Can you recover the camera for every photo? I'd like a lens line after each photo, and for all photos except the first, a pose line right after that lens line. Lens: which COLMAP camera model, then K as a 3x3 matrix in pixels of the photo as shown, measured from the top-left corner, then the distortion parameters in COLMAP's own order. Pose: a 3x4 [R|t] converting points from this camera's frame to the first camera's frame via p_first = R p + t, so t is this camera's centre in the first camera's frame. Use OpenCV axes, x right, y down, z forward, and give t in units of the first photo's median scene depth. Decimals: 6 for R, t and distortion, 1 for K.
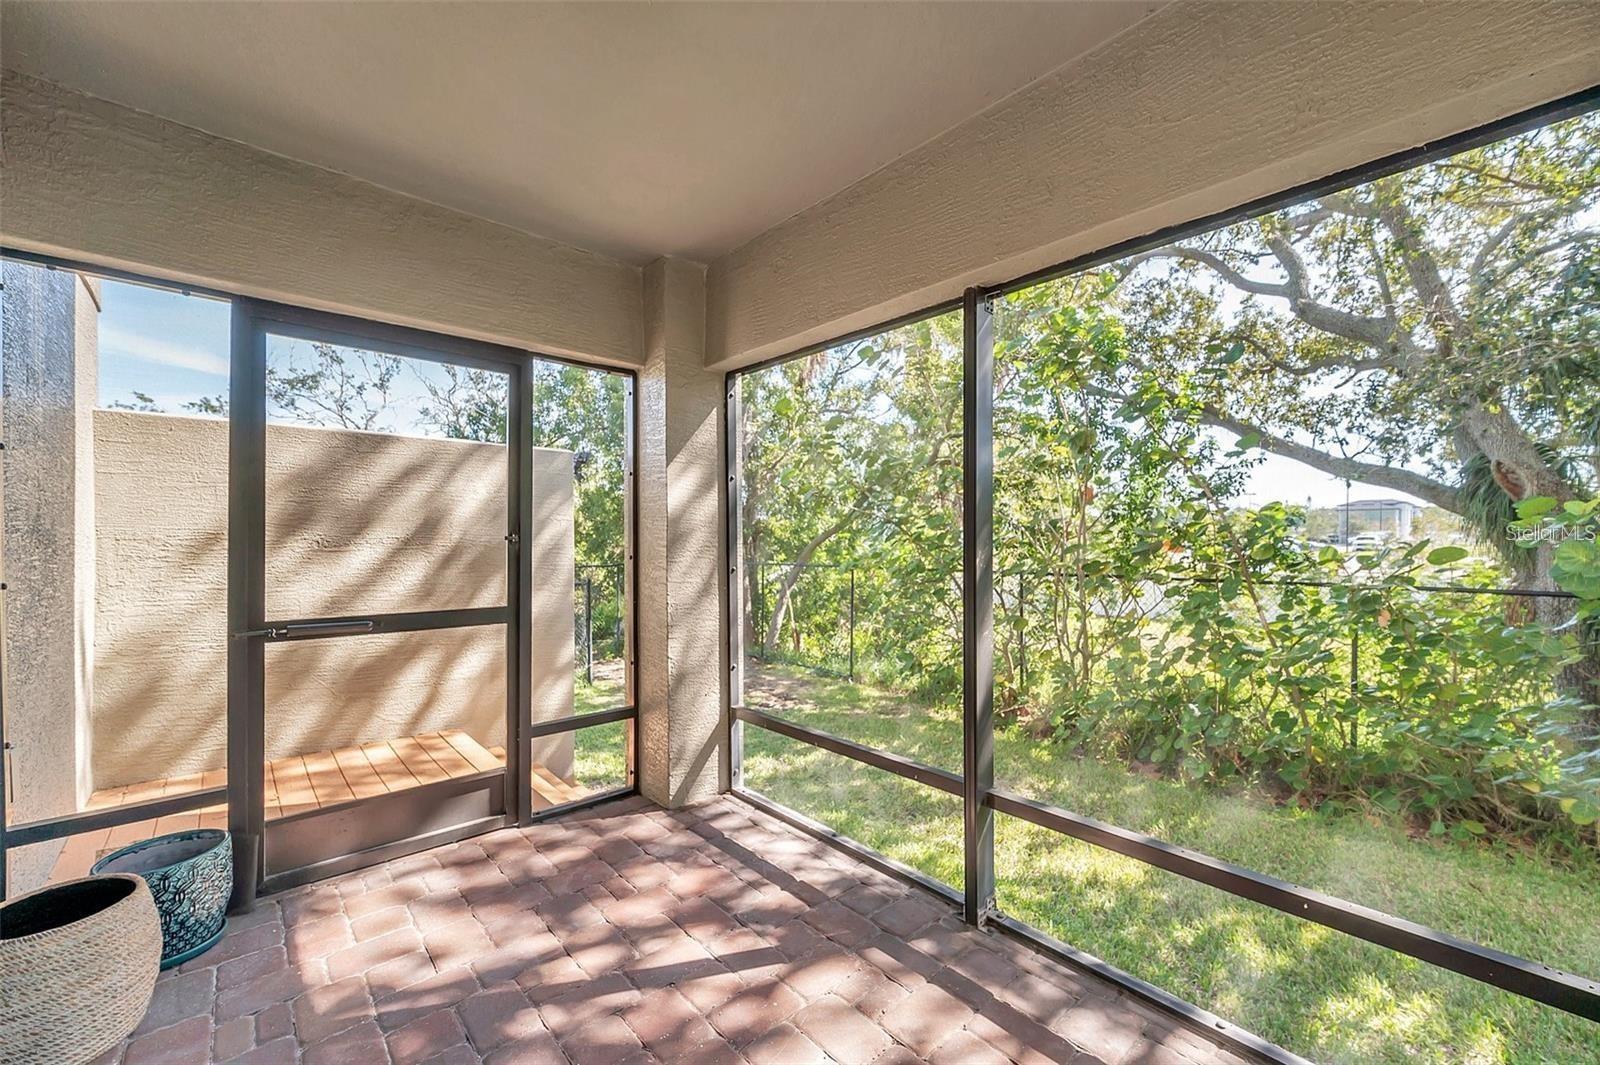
lens RADIAL K [[632.0, 0, 801.4], [0, 632.0, 538.2], [0, 0, 1]] dist [-0.000220, -0.000148]
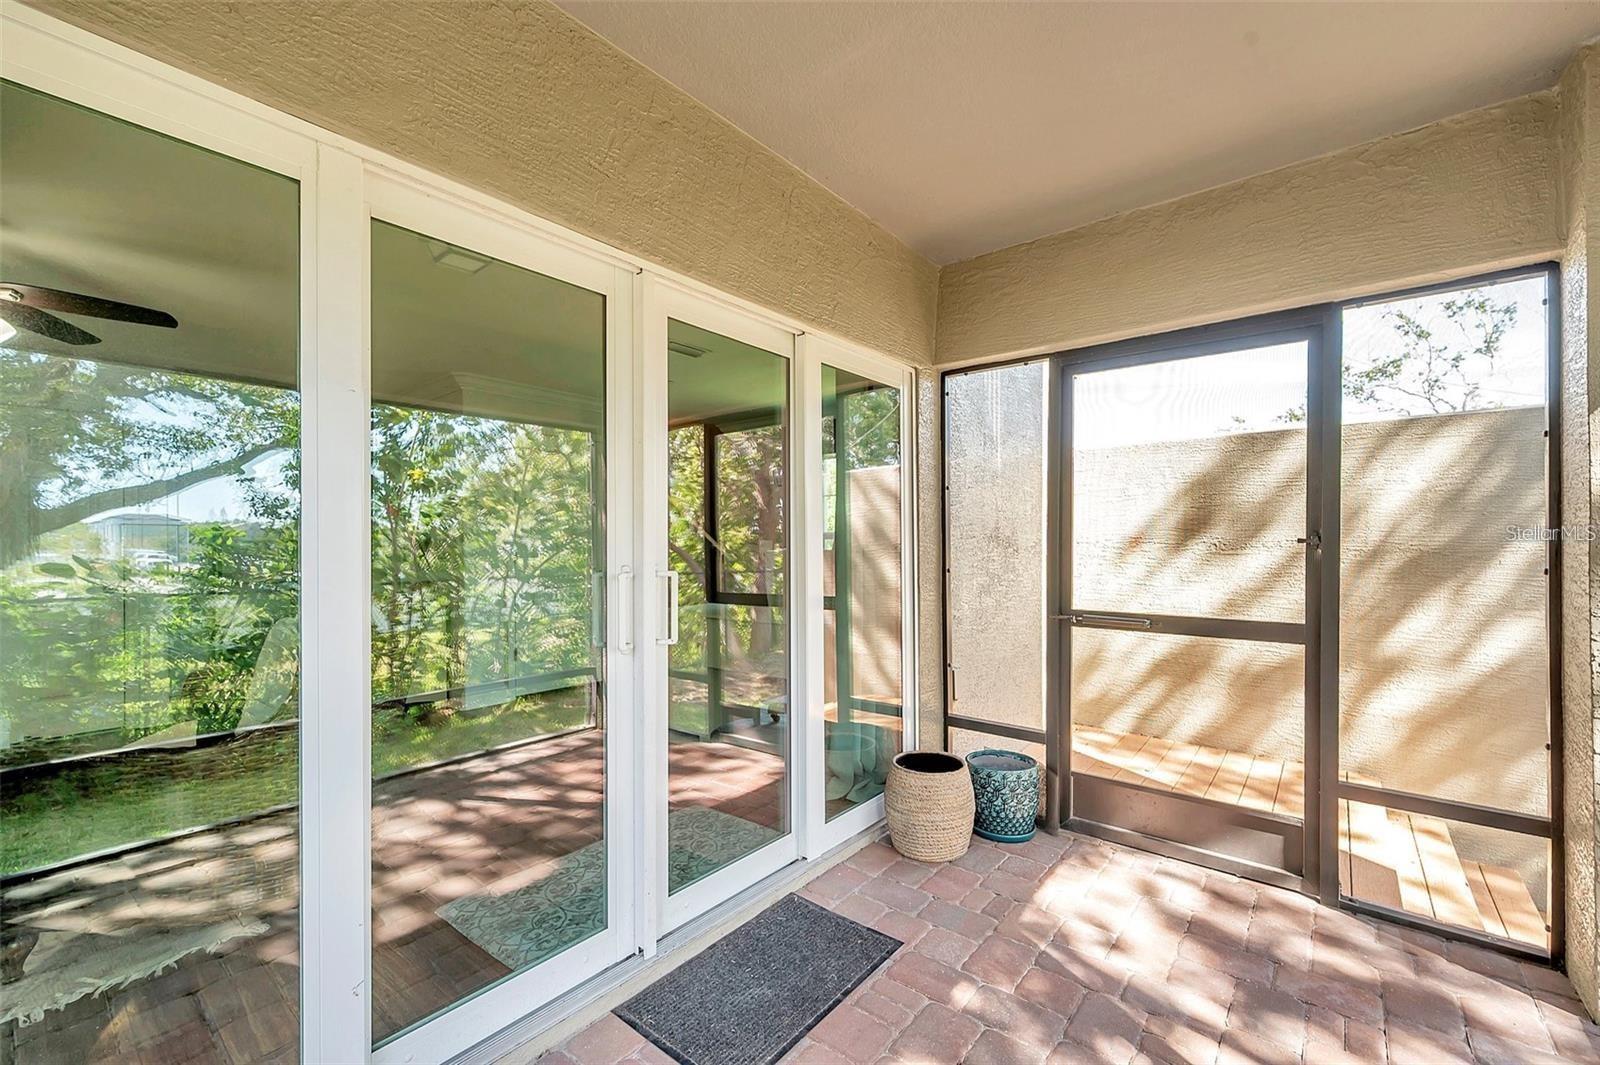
lens RADIAL K [[662.7, 0, 801.3], [0, 662.7, 539.6], [0, 0, 1]] dist [-0.003926, -0.000237]
pose [[0.144379, -0.005120, -0.989509, 0.305422], [0.002852, 0.999985, -0.004758, 0.000561], [0.989518, -0.002135, 0.144391, 0.244956]]
